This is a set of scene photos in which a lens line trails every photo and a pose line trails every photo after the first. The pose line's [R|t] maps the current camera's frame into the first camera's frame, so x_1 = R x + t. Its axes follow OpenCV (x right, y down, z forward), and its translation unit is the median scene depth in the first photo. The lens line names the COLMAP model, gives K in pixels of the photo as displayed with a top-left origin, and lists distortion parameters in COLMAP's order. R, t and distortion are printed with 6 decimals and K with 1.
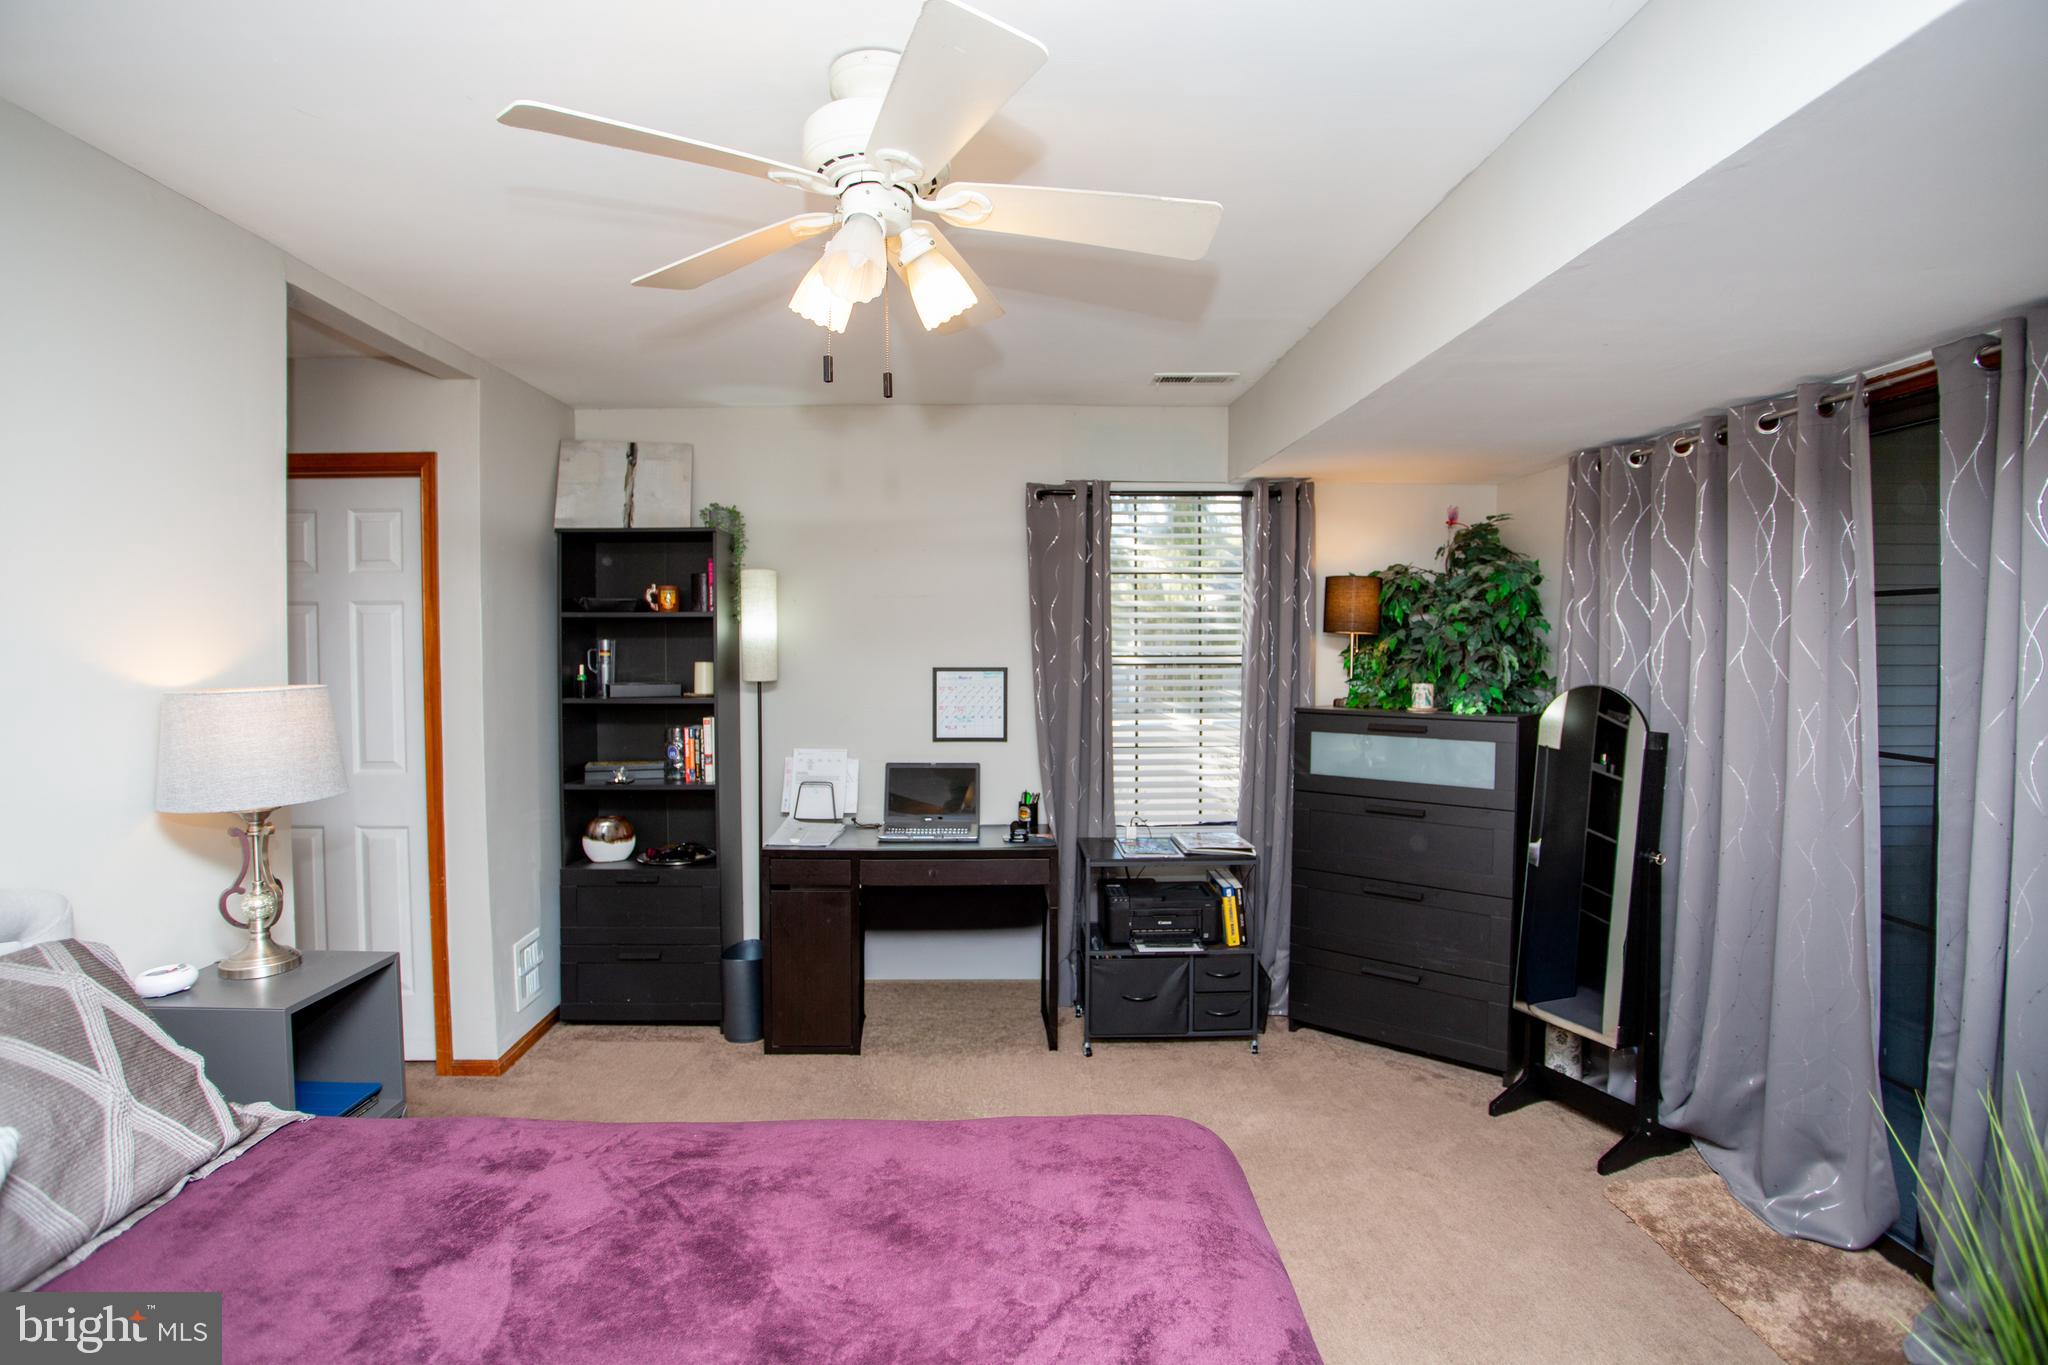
lens RADIAL K [[990.5, 0, 1013.6], [0, 990.5, 671.3], [0, 0, 1]] dist [-0.075103, 0.029236]
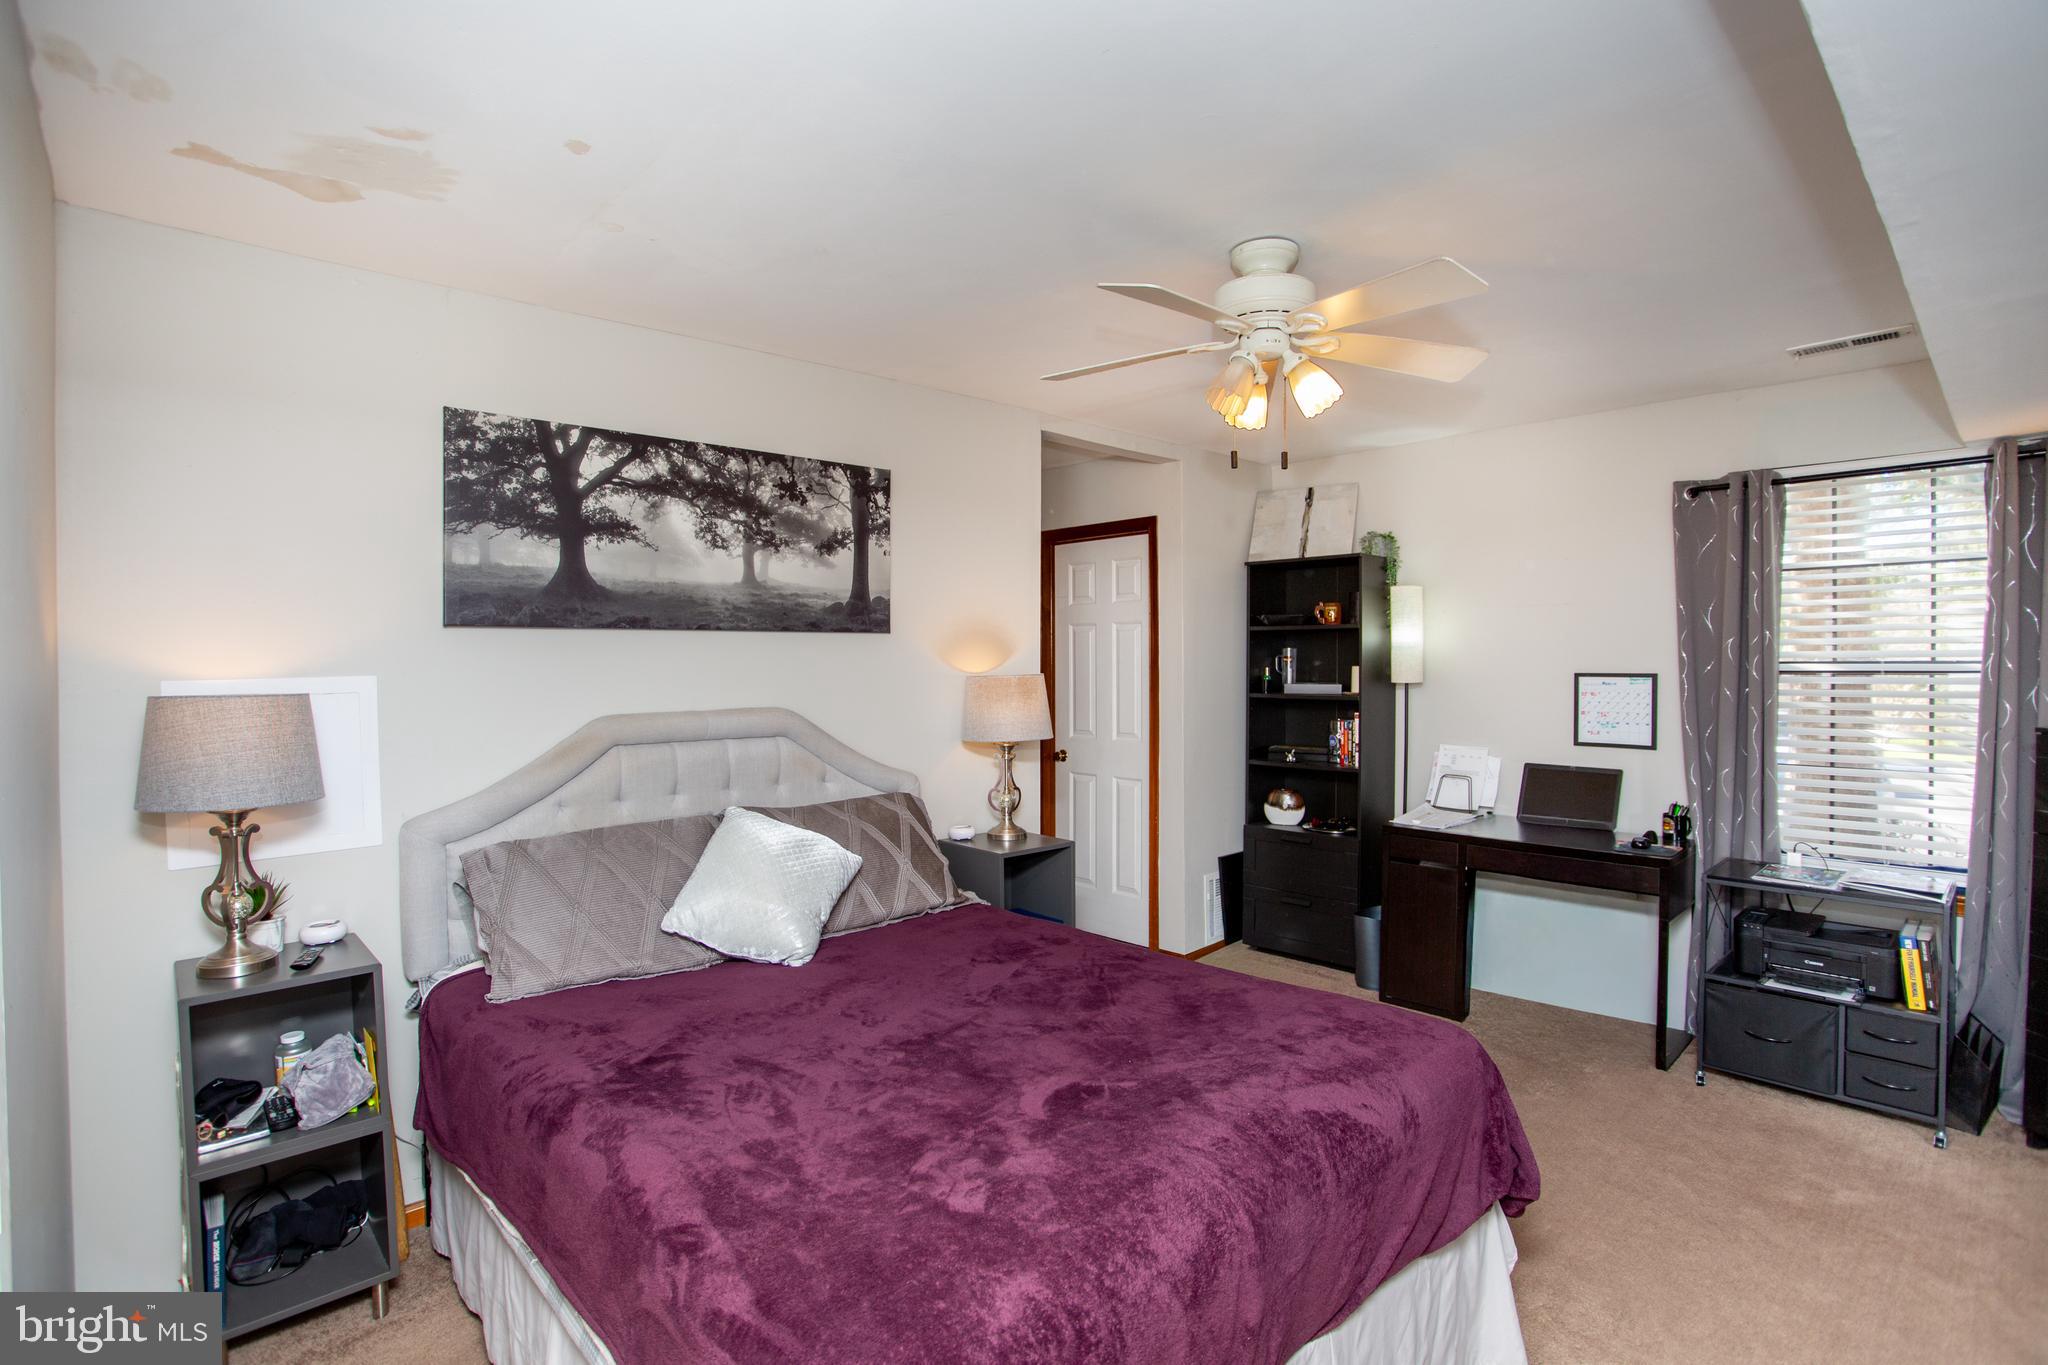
lens RADIAL K [[990.5, 0, 1019.7], [0, 990.5, 667.4], [0, 0, 1]] dist [-0.075103, 0.029236]
pose [[0.669297, 0.005153, -0.742977, 0.315339], [-0.018588, 0.999779, -0.009811, 0.012533], [0.742762, 0.020377, 0.669245, -0.106259]]
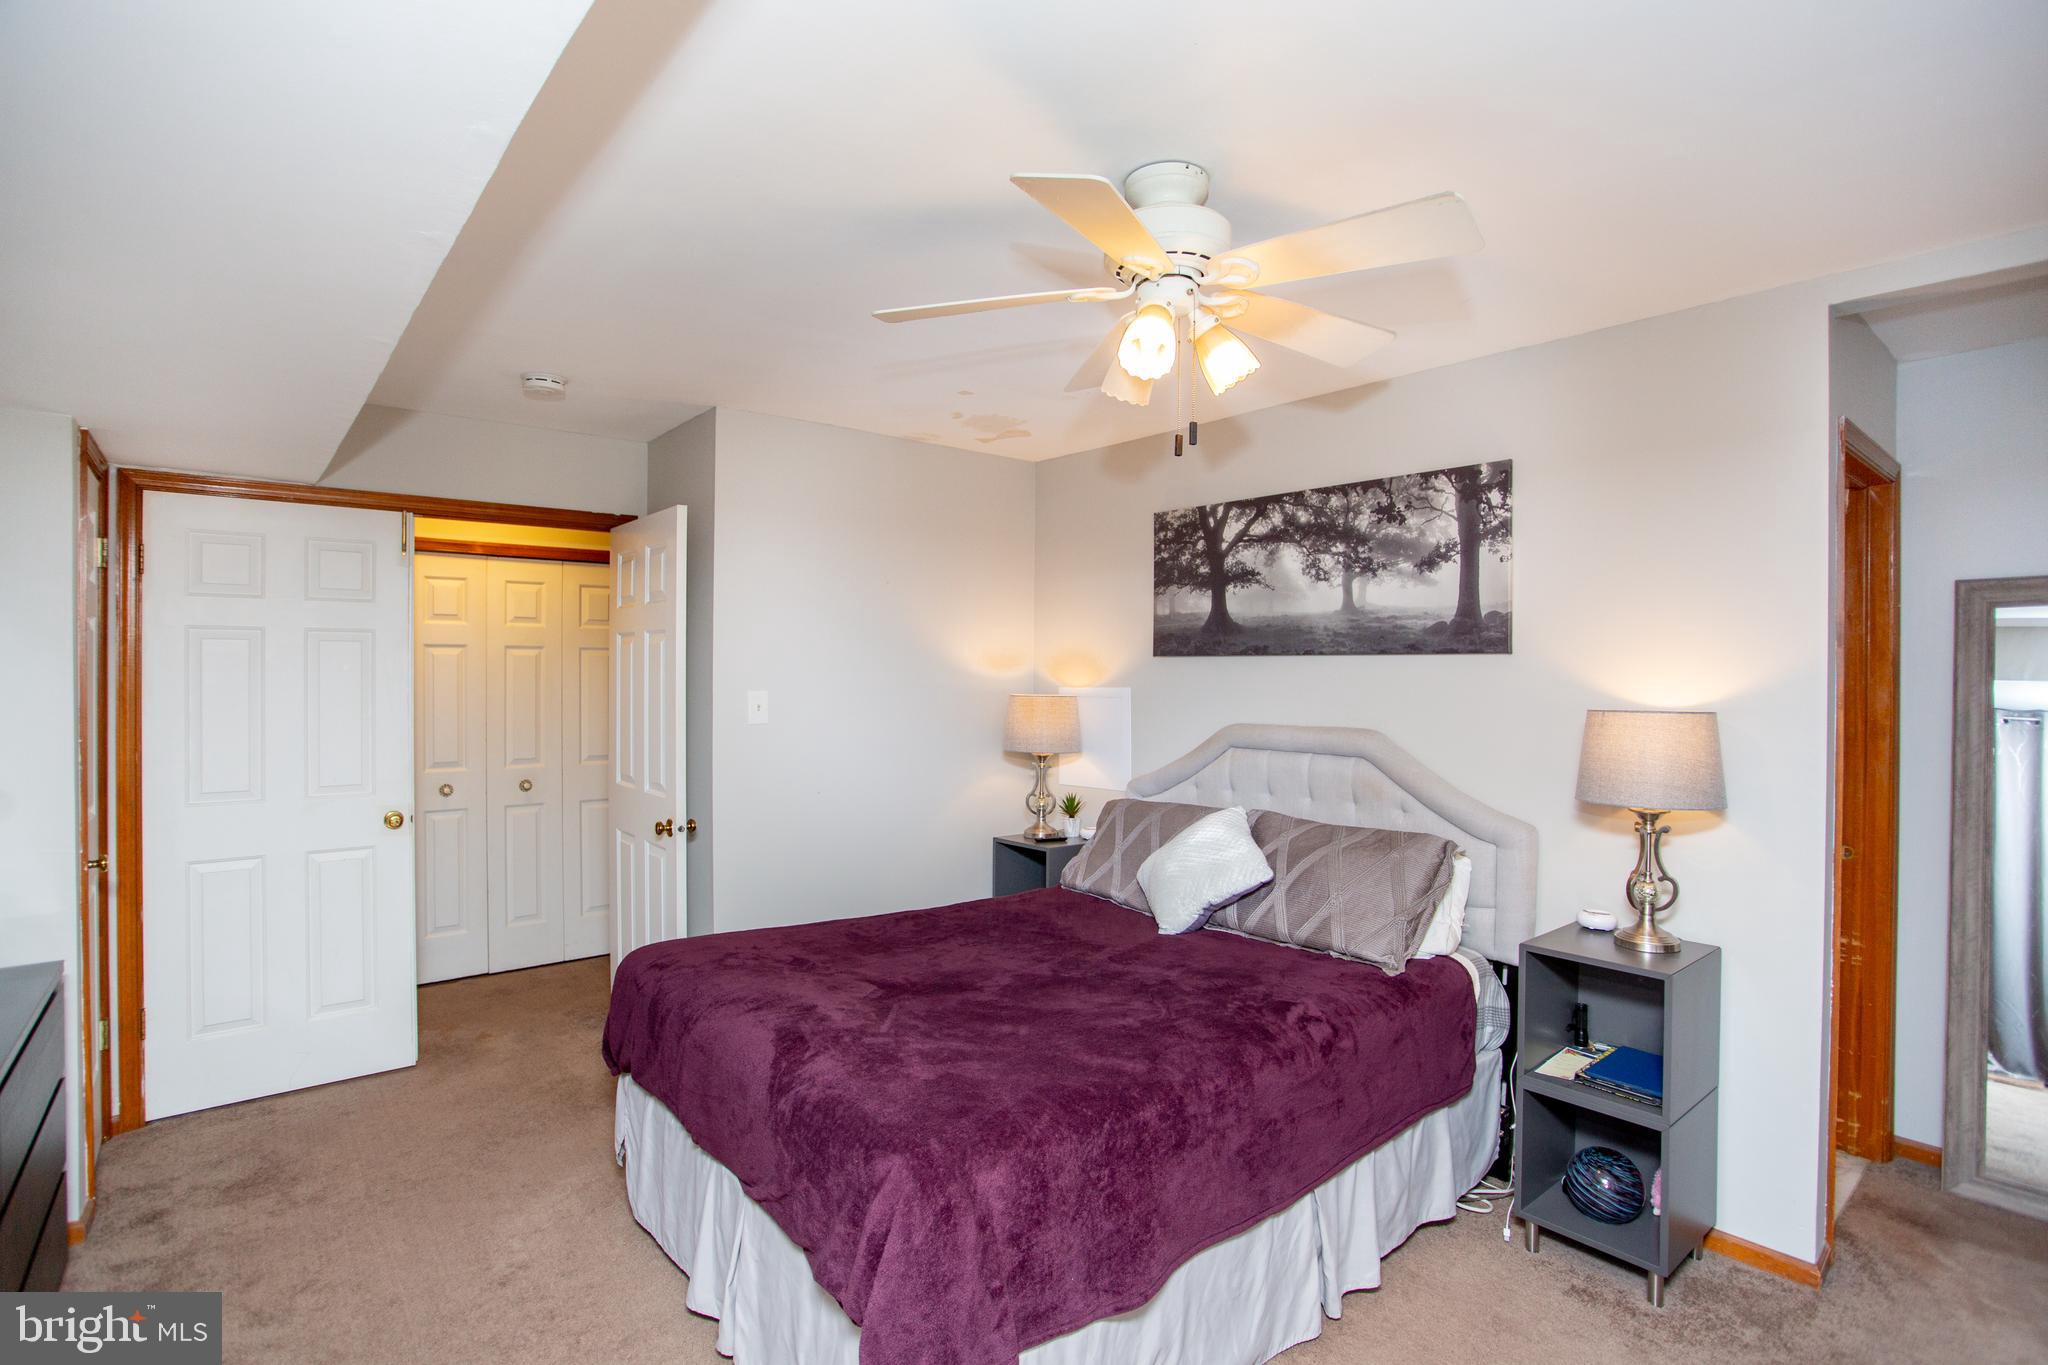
lens RADIAL K [[990.5, 0, 1019.2], [0, 990.5, 681.5], [0, 0, 1]] dist [-0.075103, 0.029236]
pose [[-0.778981, 0.006742, -0.627011, 0.325220], [-0.022445, 0.999002, 0.038626, -0.027461], [0.626645, 0.044162, -0.778052, 0.821920]]
